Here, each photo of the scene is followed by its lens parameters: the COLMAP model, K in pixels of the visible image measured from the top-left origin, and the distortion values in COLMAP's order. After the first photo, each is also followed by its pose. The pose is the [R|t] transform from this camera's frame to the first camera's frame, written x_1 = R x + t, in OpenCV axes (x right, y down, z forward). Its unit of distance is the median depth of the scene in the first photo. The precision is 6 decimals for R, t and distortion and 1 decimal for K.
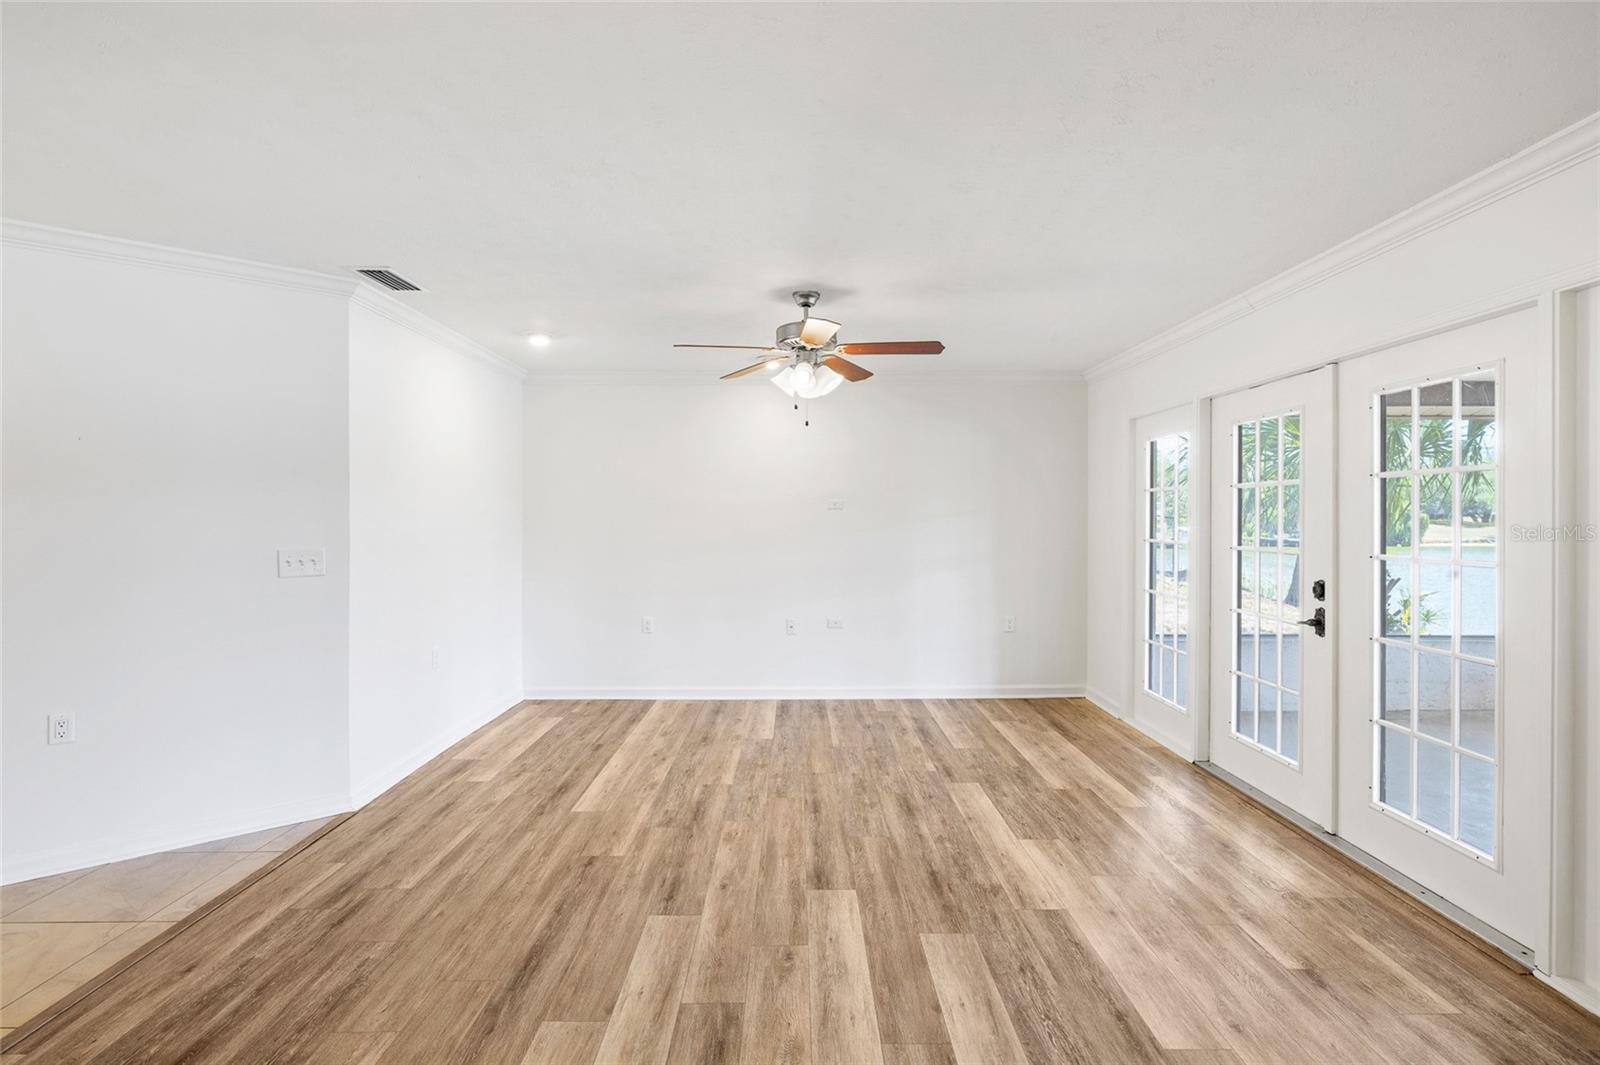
lens RADIAL K [[724.3, 0, 802.0], [0, 724.3, 517.8], [0, 0, 1]] dist [-0.005582, 0.000023]
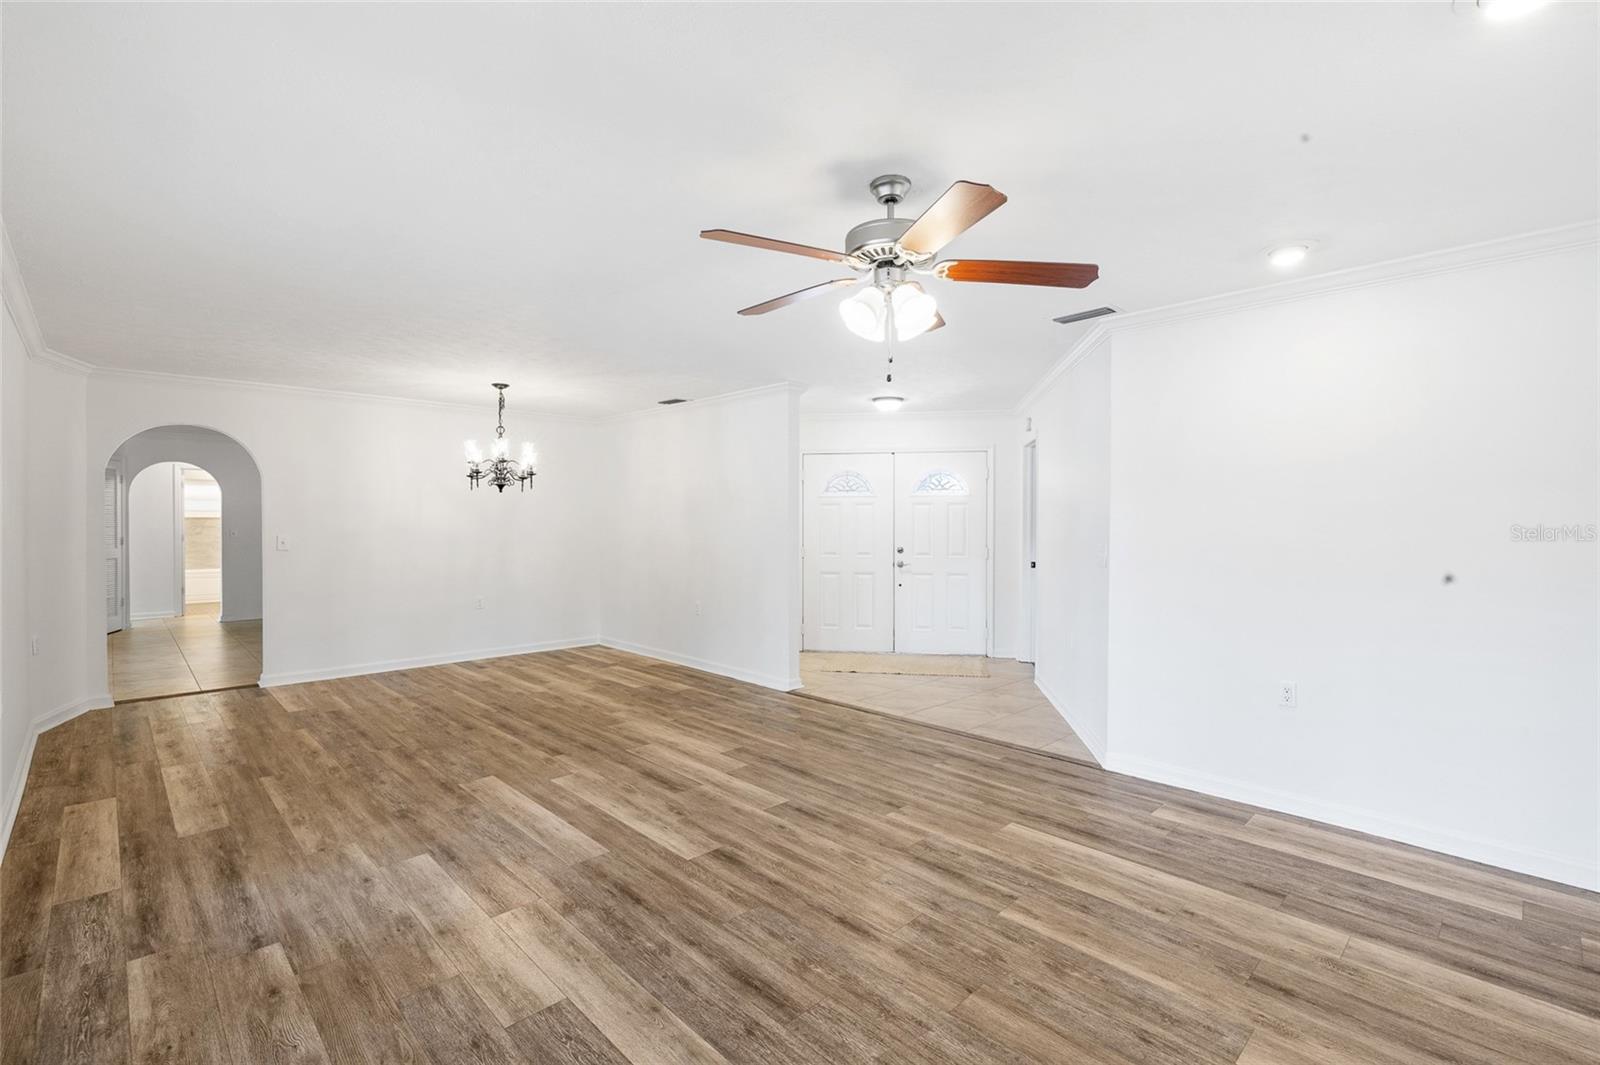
lens RADIAL K [[715.9, 0, 800.8], [0, 715.9, 525.7], [0, 0, 1]] dist [-0.004600, 0.000414]
pose [[-0.719981, 0.002923, -0.693988, 0.645017], [-0.001578, 0.999982, 0.005849, 0.001232], [0.693992, 0.005307, -0.719963, 1.744084]]
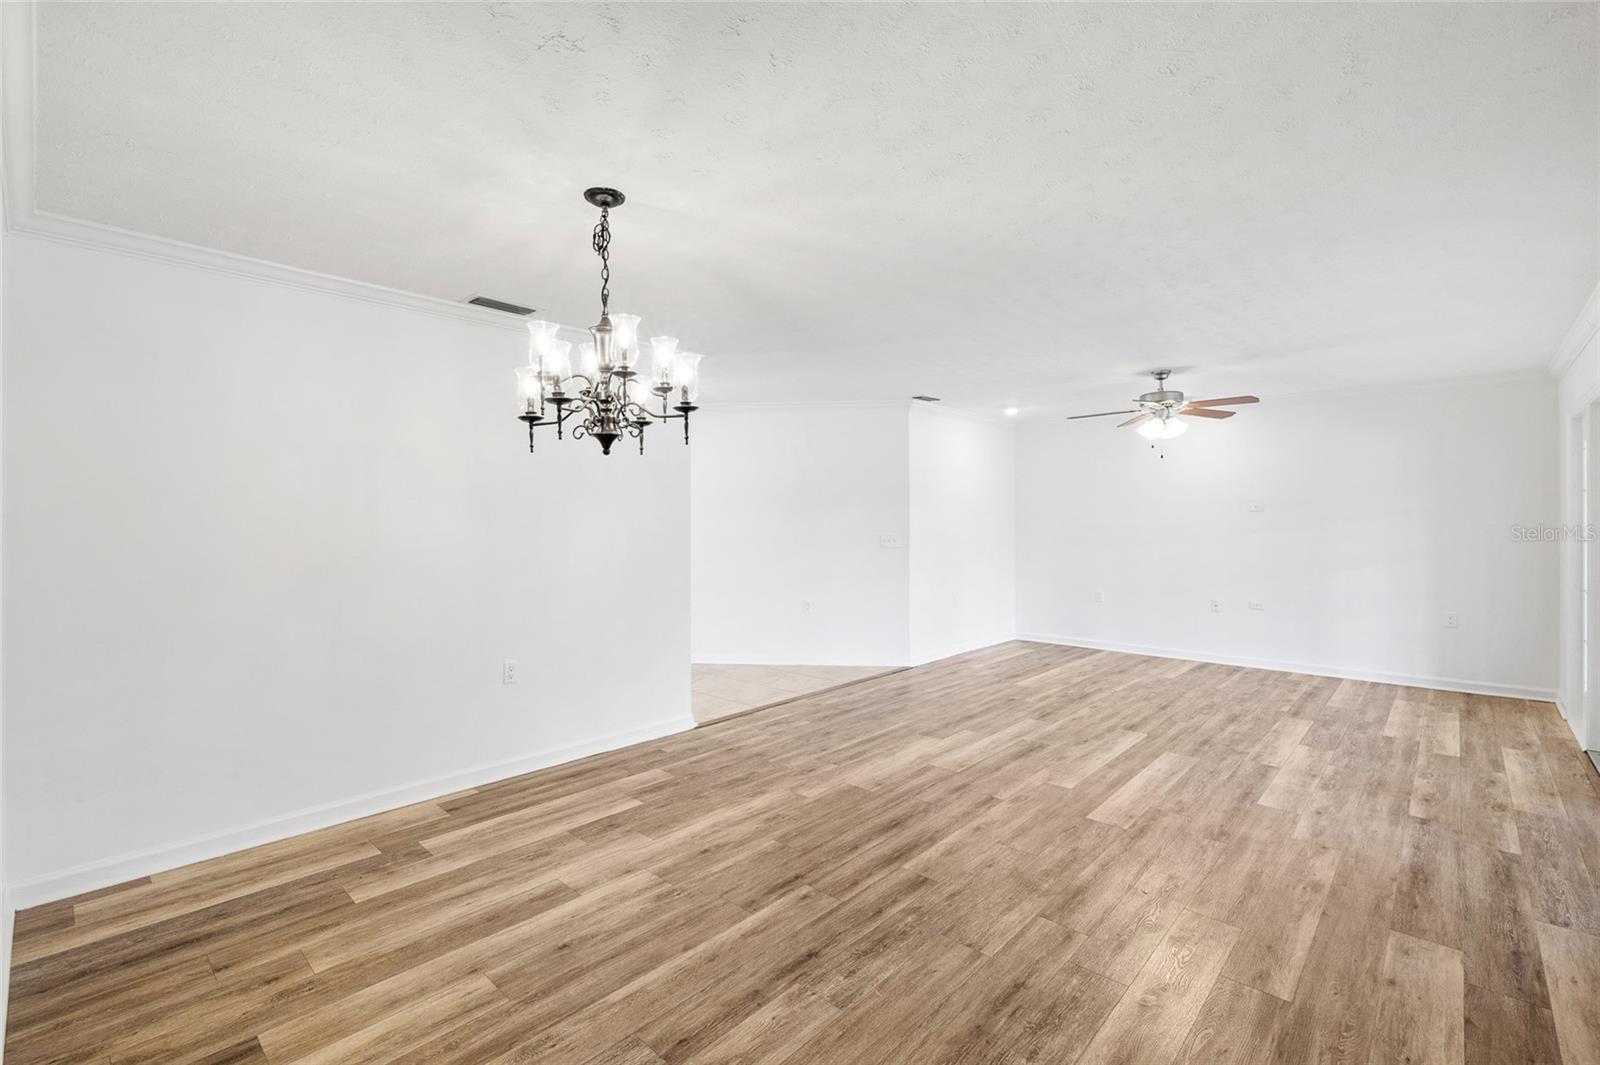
lens RADIAL K [[707.4, 0, 797.4], [0, 707.4, 519.3], [0, 0, 1]] dist [-0.005199, 0.000233]
pose [[0.724723, -0.001376, -0.689039, 0.580006], [0.002851, 0.999995, 0.001002, -0.003810], [0.689035, -0.002691, 0.724723, -0.735907]]
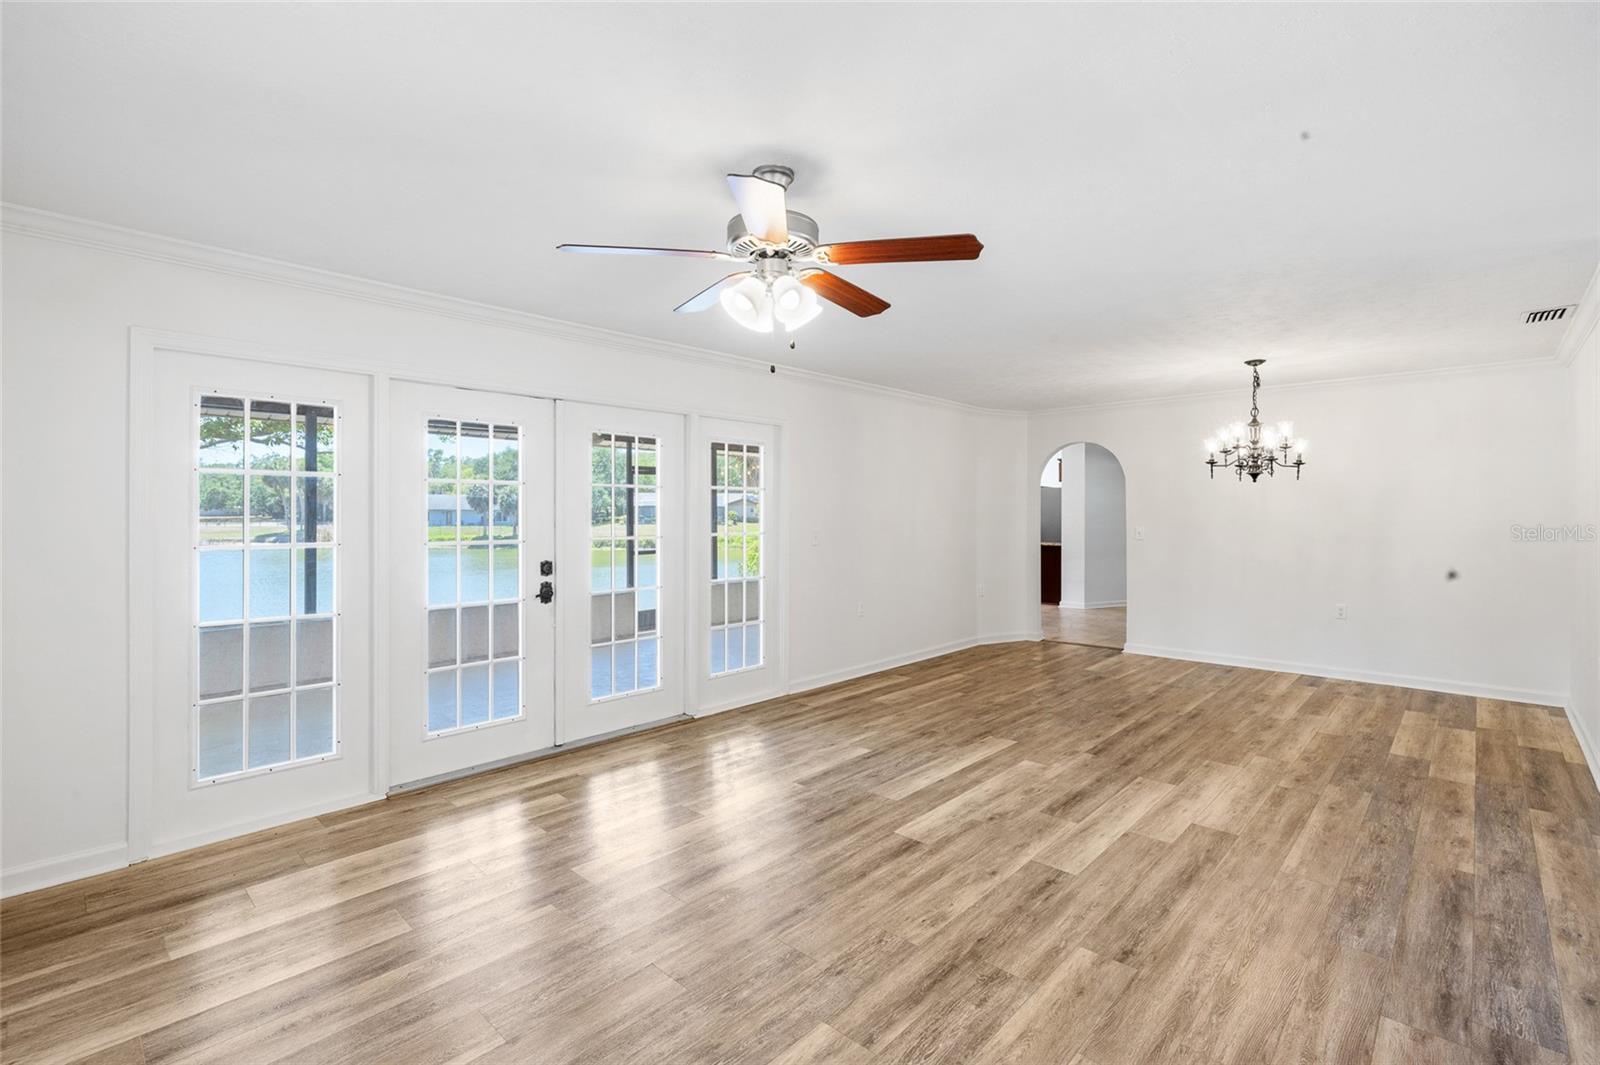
lens RADIAL K [[724.3, 0, 802.0], [0, 724.3, 517.8], [0, 0, 1]] dist [-0.005582, 0.000023]
pose [[-0.724266, -0.002521, 0.689516, -0.570991], [-0.000585, 0.999995, 0.003041, 0.005448], [-0.689520, 0.001799, -0.724264, 1.787921]]
